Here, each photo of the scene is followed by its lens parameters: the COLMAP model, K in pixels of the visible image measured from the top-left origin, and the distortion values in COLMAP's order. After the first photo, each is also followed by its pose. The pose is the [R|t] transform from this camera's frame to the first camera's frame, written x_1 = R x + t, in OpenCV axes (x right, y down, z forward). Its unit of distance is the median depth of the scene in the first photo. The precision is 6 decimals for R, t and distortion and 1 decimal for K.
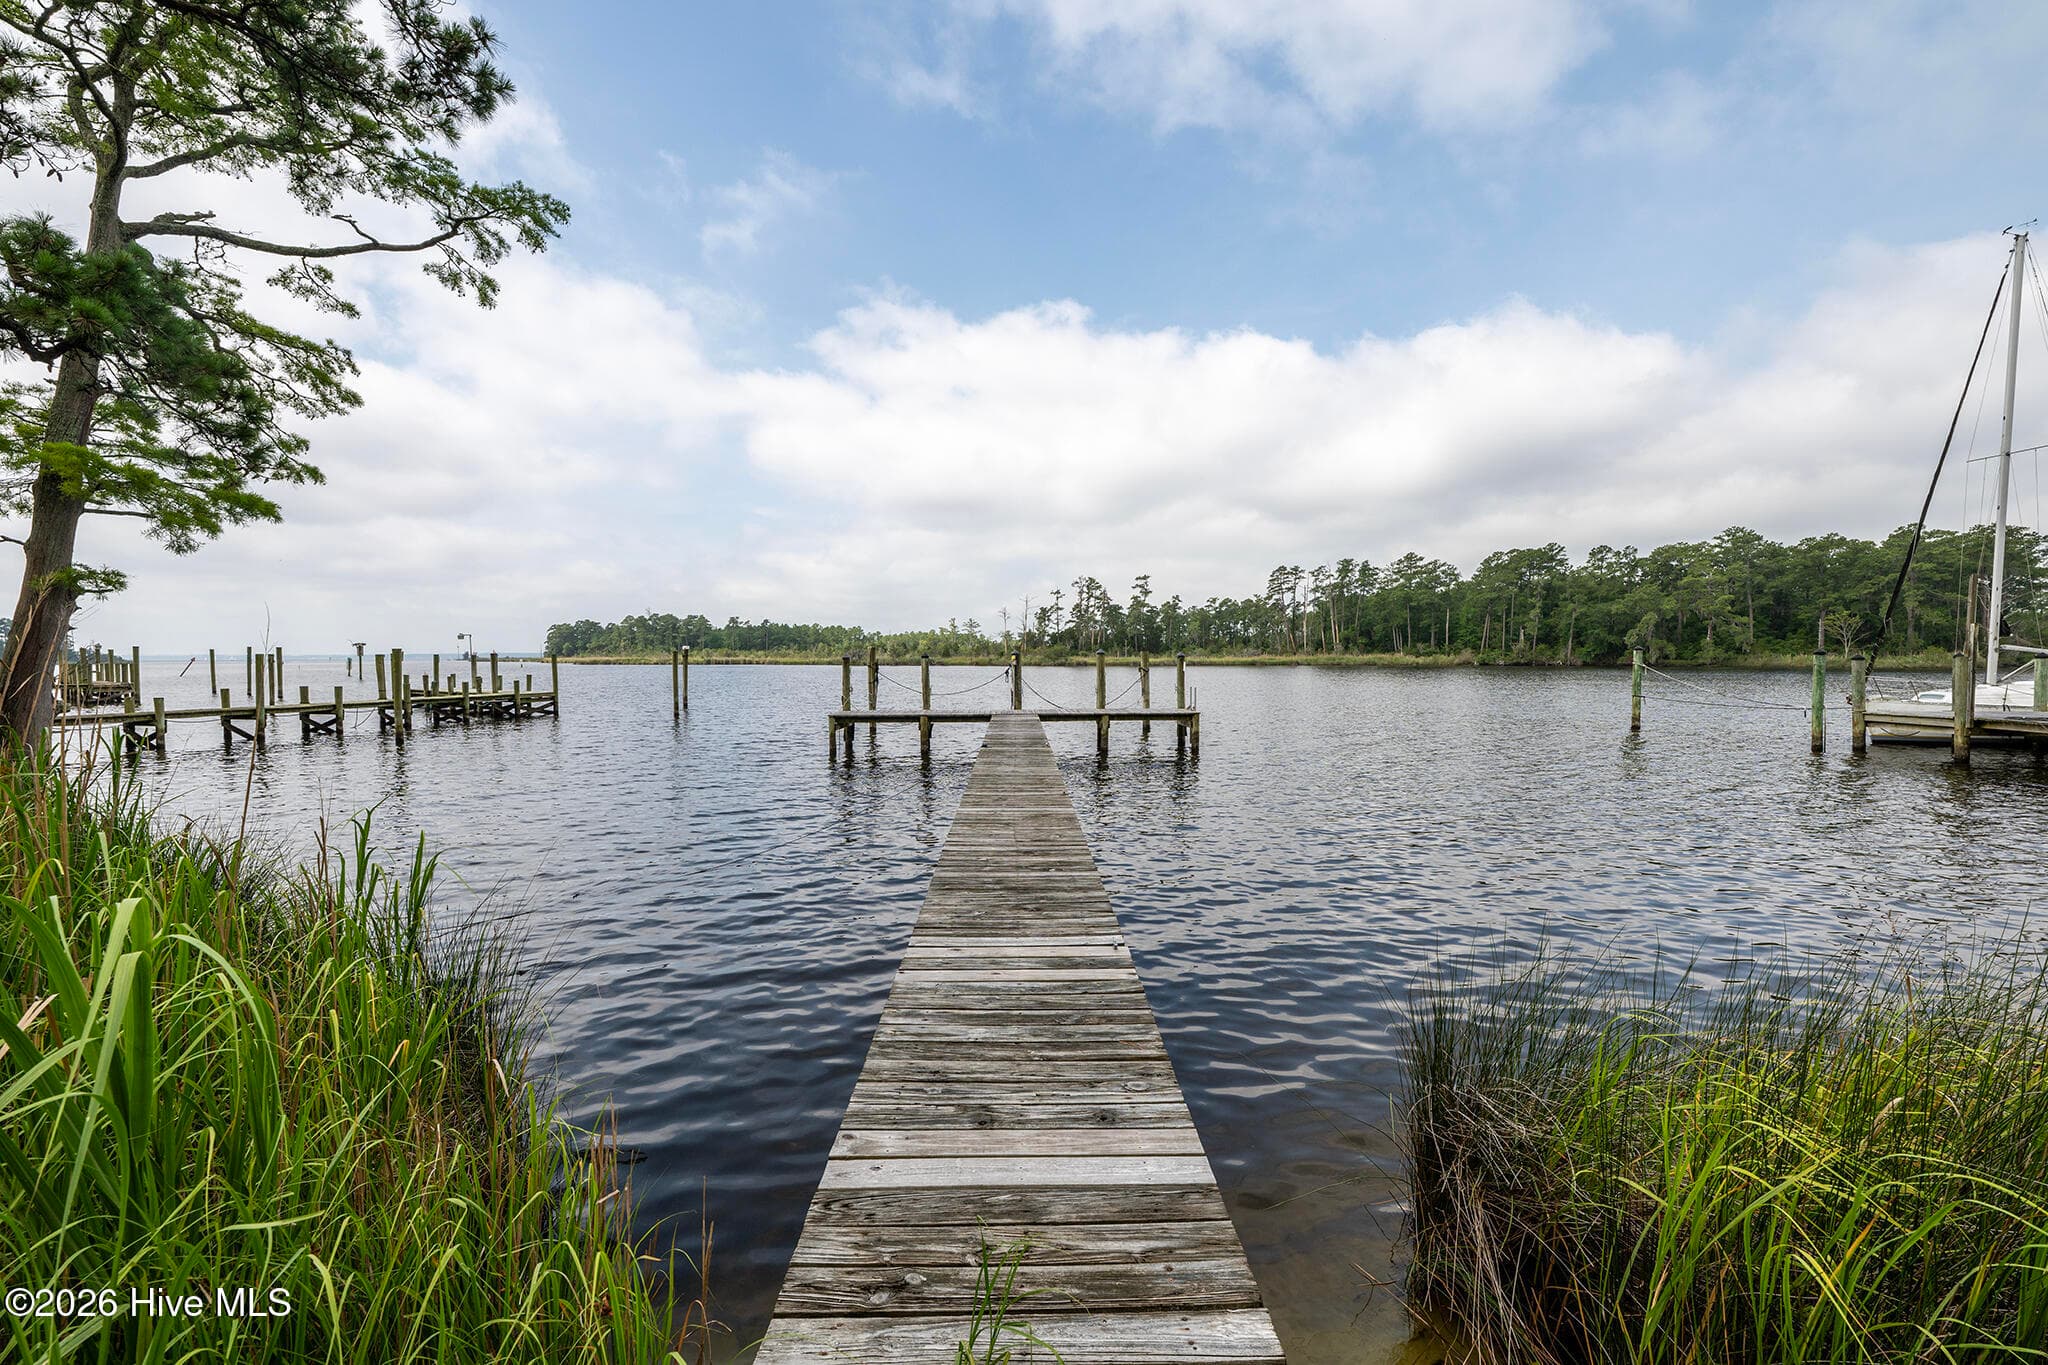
lens RADIAL K [[886.3, 0, 1035.9], [0, 886.3, 704.8], [0, 0, 1]] dist [0.002200, -0.000020]
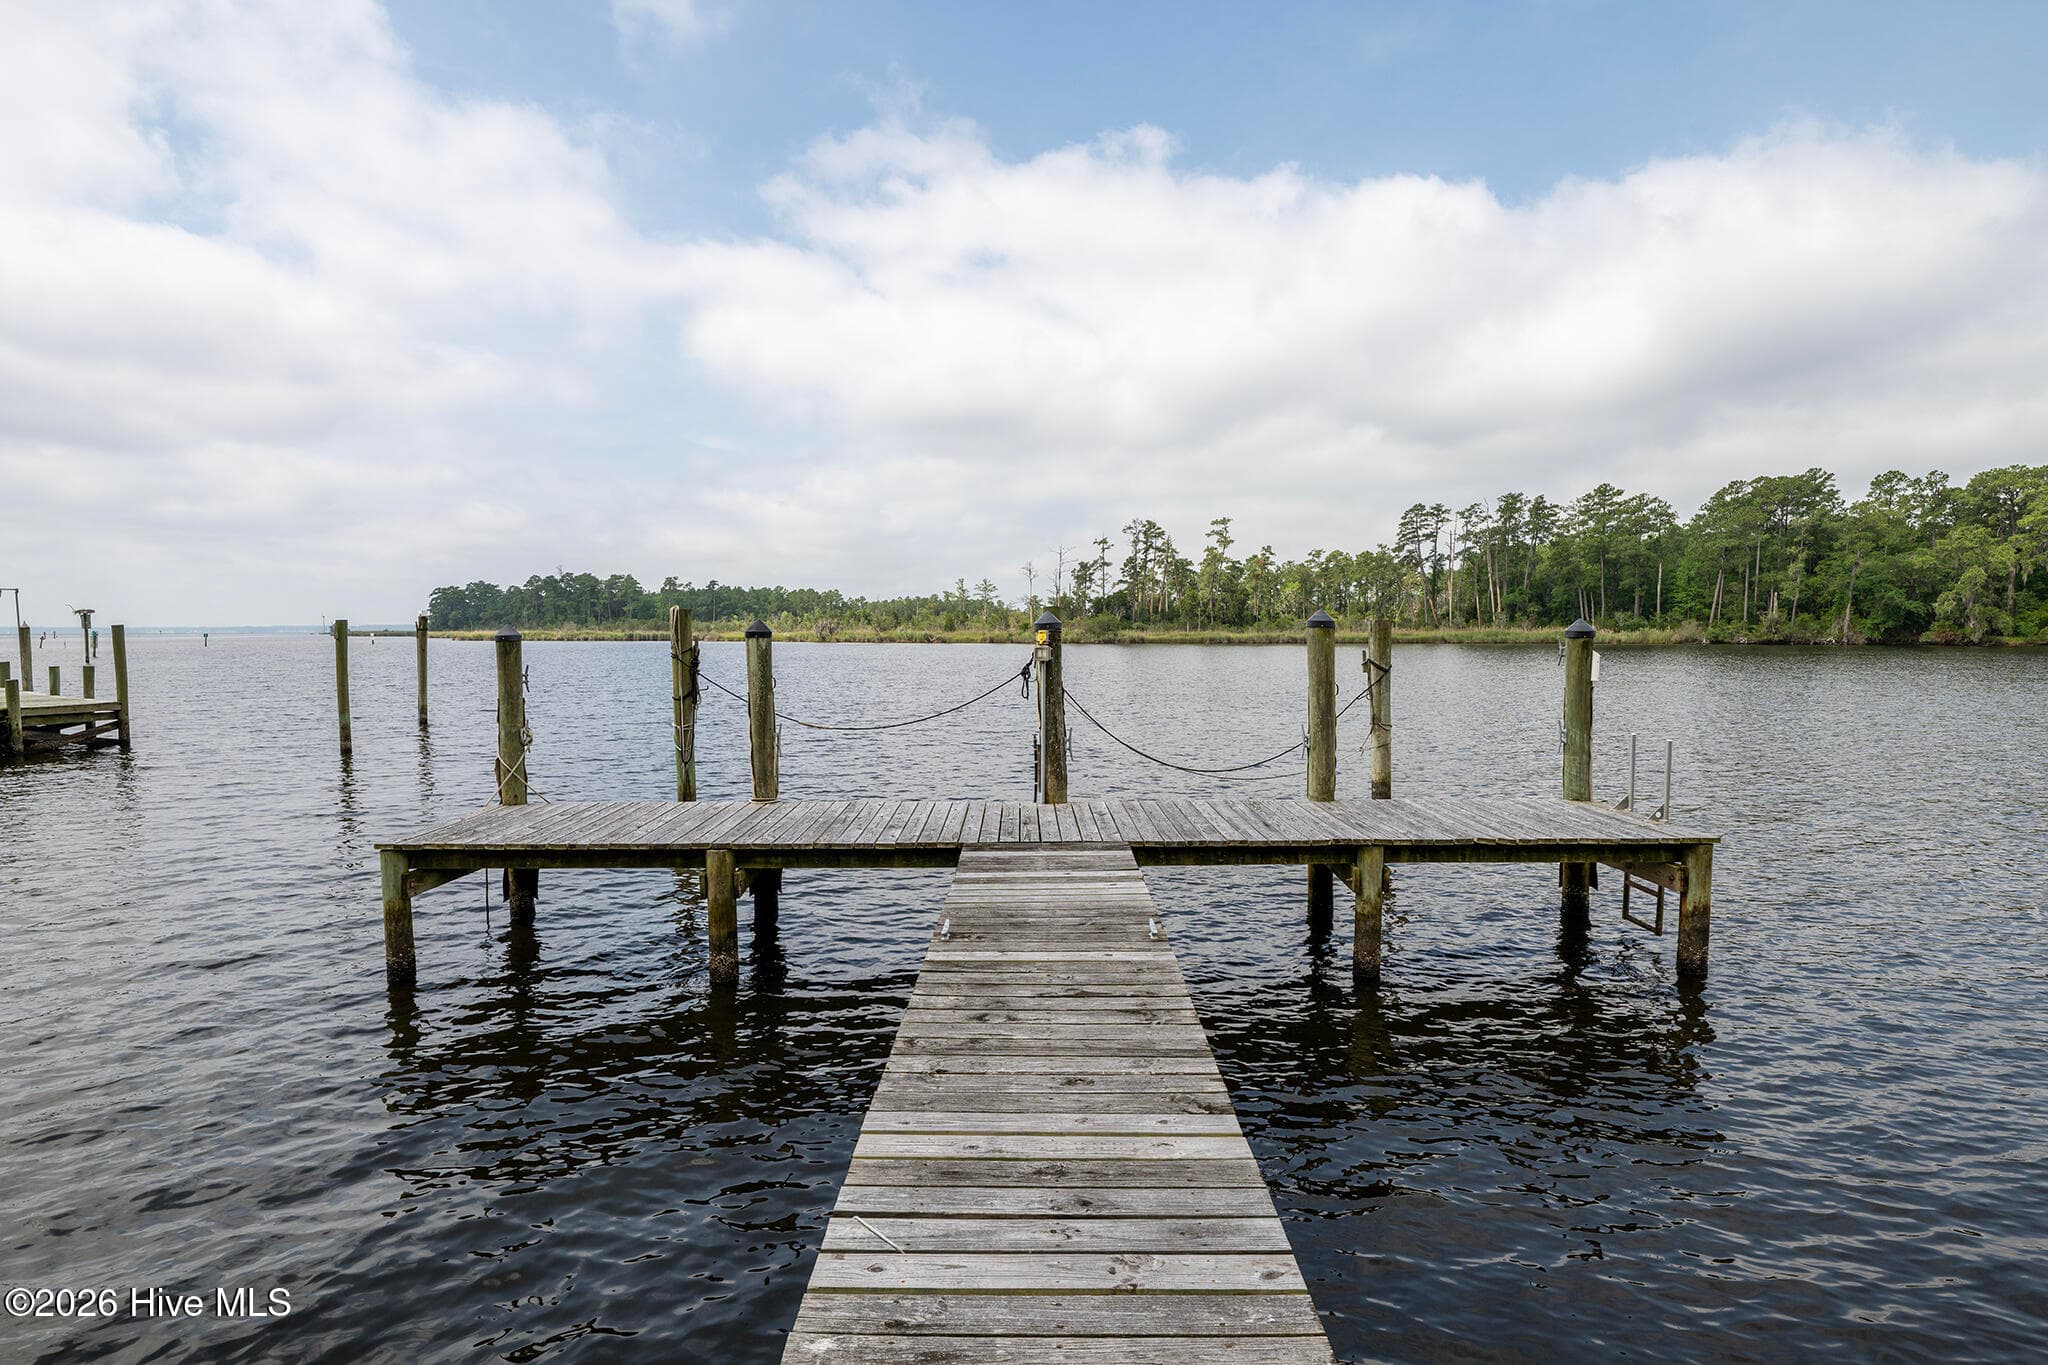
lens RADIAL K [[1073.1, 0, 1024.0], [0, 1073.1, 682.5], [0, 0, 1]] dist [0.000355, 0.000052]
pose [[0.999090, 0.003221, -0.042541, -0.003346], [-0.003454, 0.999979, -0.005413, -0.007671], [0.042523, 0.005555, 0.999080, 0.135756]]
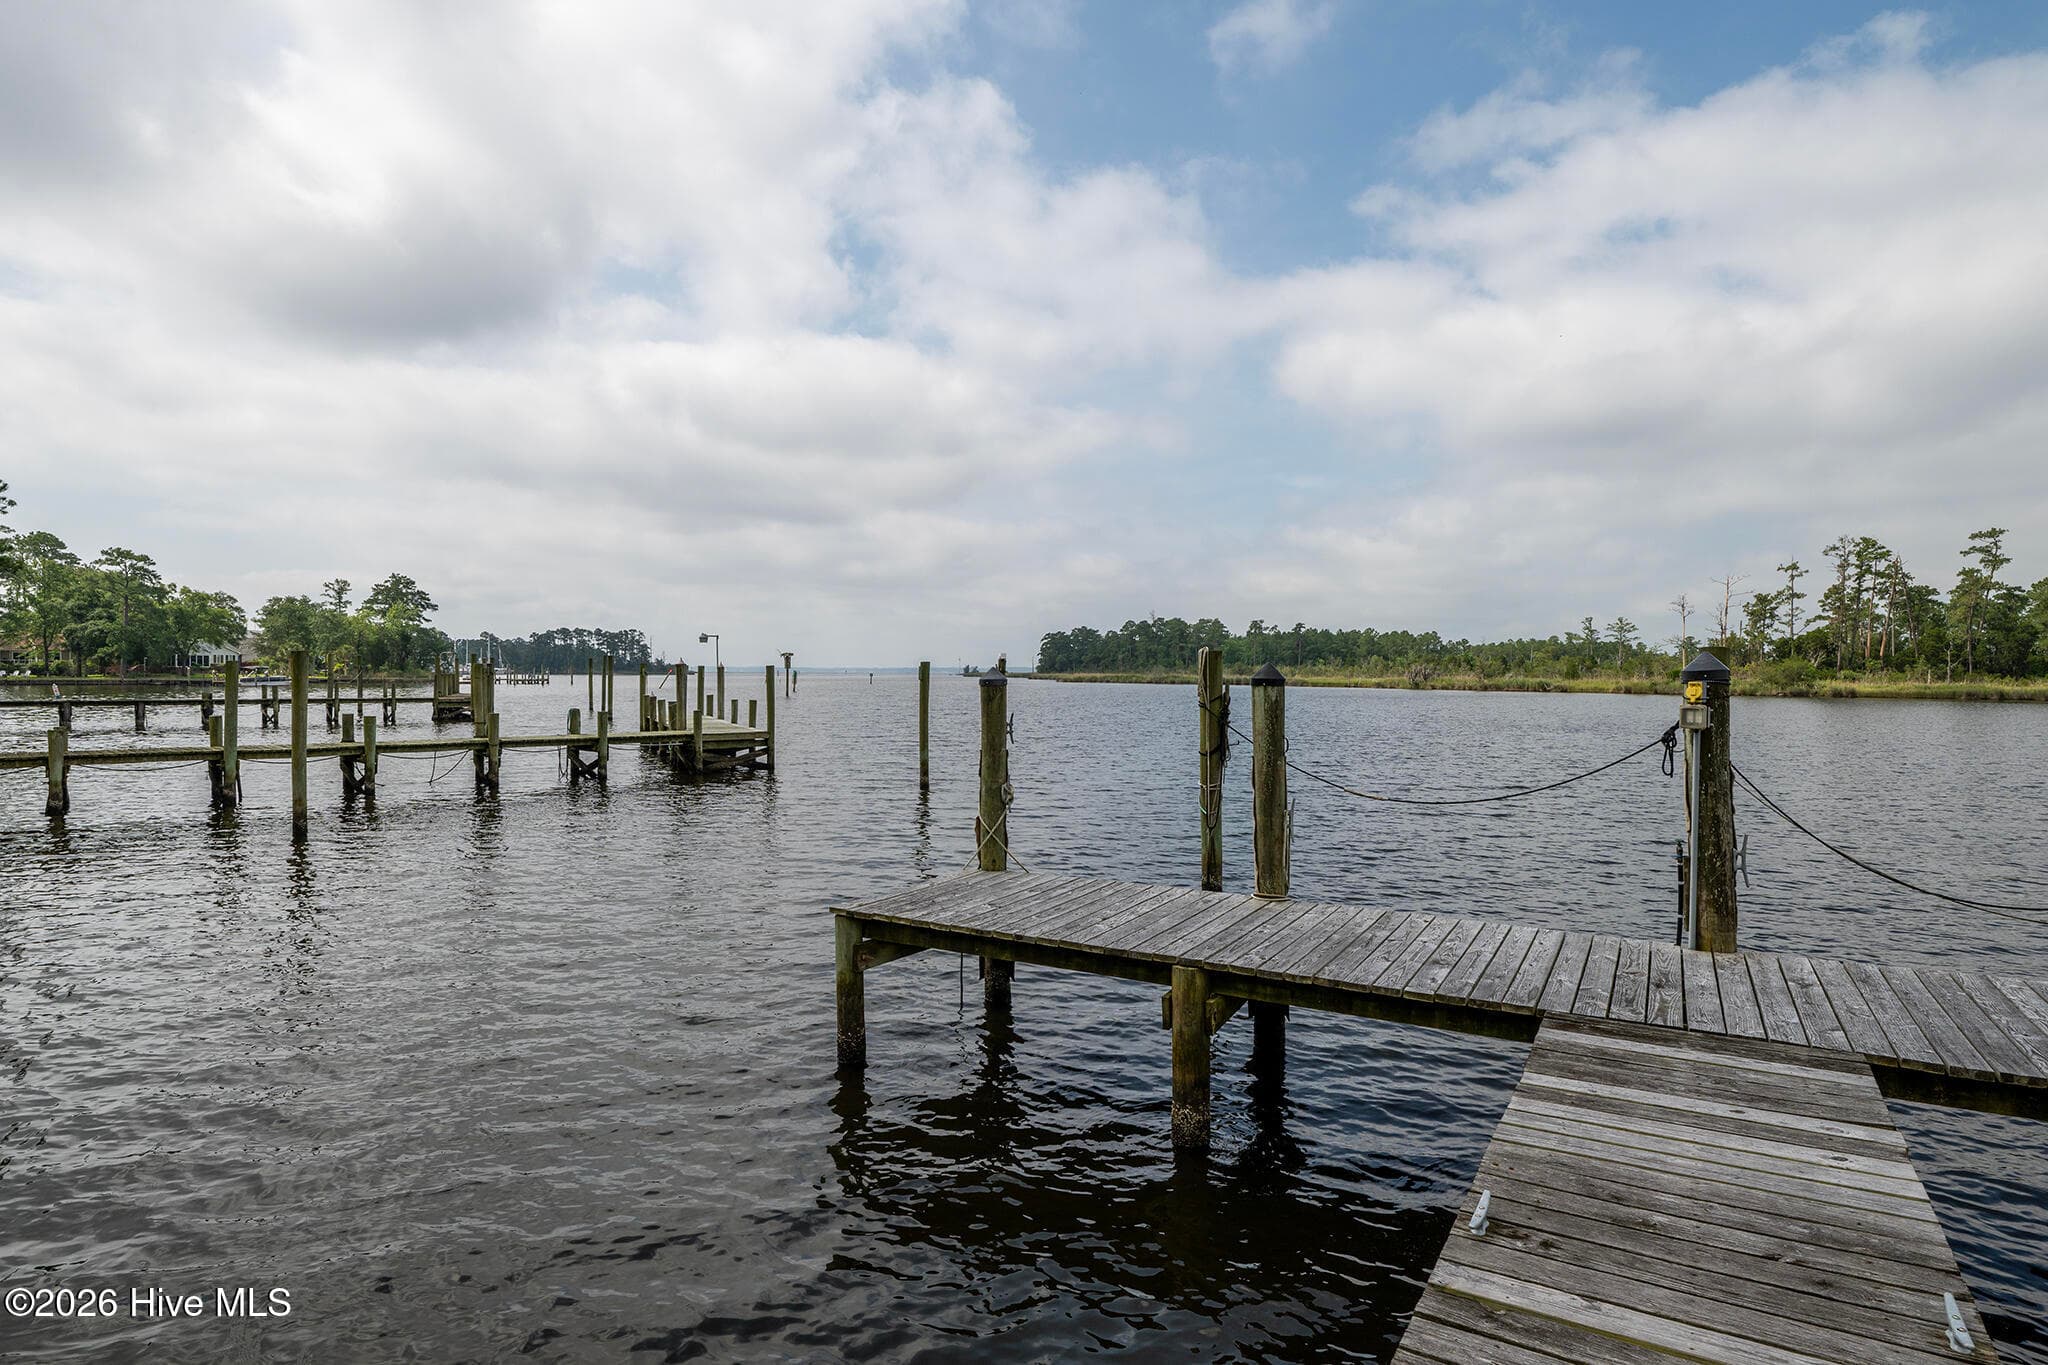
lens RADIAL K [[1119.8, 0, 1024.0], [0, 1119.8, 682.5], [0, 0, 1]] dist [0.000531, -0.000797]
pose [[0.842513, 0.015036, -0.538466, -0.003593], [-0.040615, 0.998538, -0.035666, -0.008690], [0.537142, 0.051919, 0.841892, 0.153275]]
